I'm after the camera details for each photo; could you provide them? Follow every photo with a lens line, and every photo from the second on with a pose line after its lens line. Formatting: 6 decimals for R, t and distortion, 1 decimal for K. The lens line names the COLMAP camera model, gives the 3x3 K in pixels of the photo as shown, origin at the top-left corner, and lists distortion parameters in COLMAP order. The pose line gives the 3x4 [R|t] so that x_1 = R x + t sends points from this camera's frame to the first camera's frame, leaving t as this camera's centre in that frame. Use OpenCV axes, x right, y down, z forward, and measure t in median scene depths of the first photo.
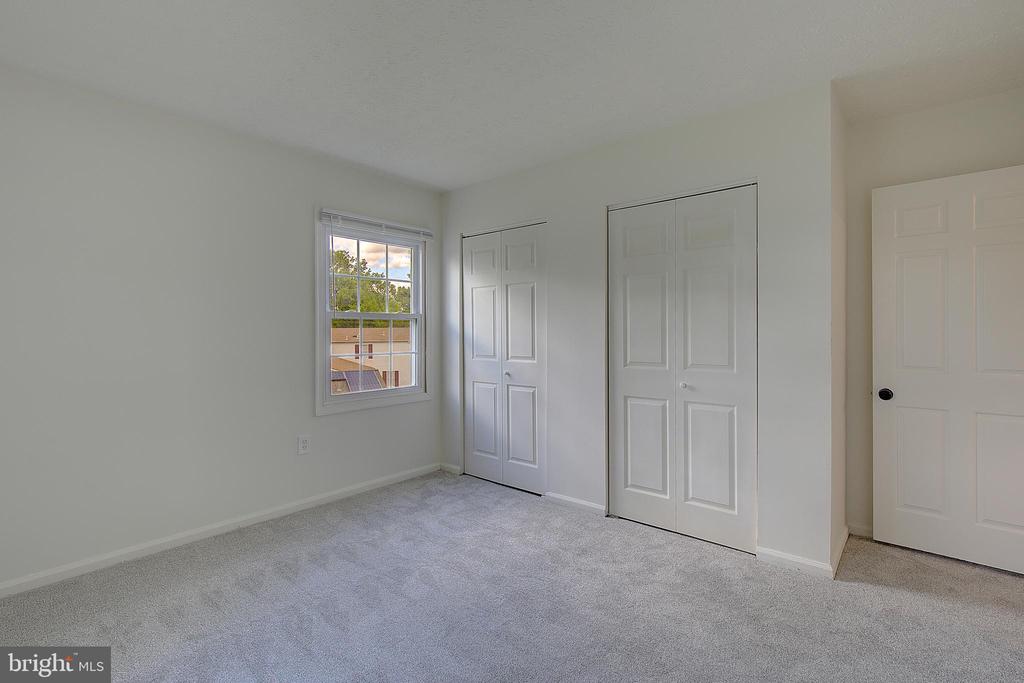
lens RADIAL K [[470.7, 0, 515.7], [0, 470.7, 341.0], [0, 0, 1]] dist [0.002213, 0.000529]
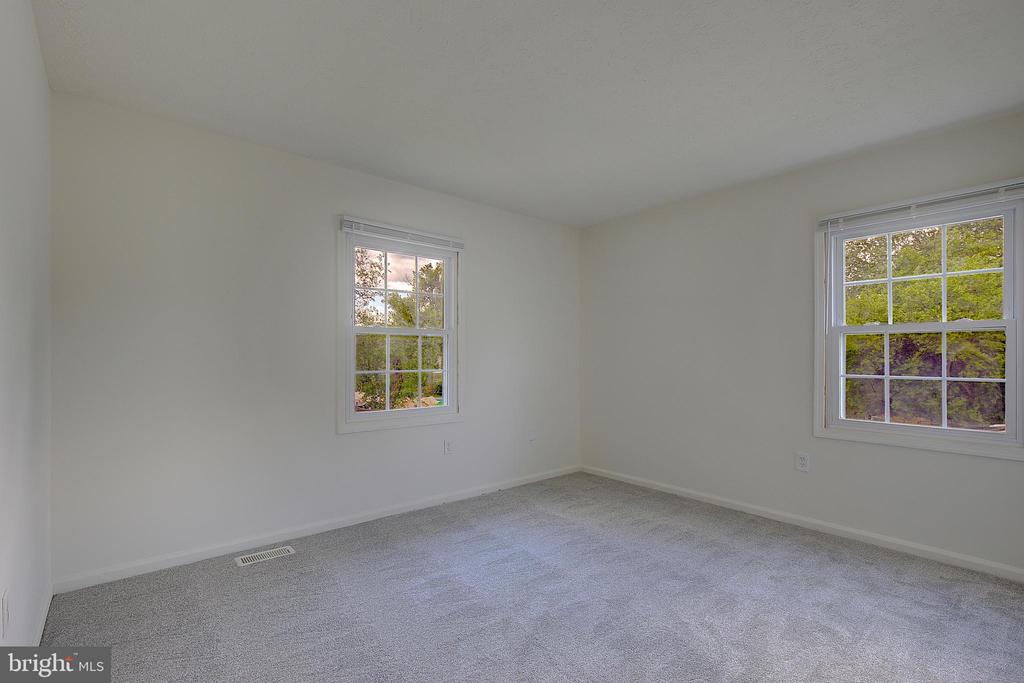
lens RADIAL K [[470.7, 0, 514.2], [0, 470.7, 346.6], [0, 0, 1]] dist [0.002213, 0.000529]
pose [[-0.171036, -0.008288, -0.985230, 0.639845], [-0.012966, 0.999897, -0.006161, -0.008832], [0.985180, 0.011720, -0.171125, 0.568174]]
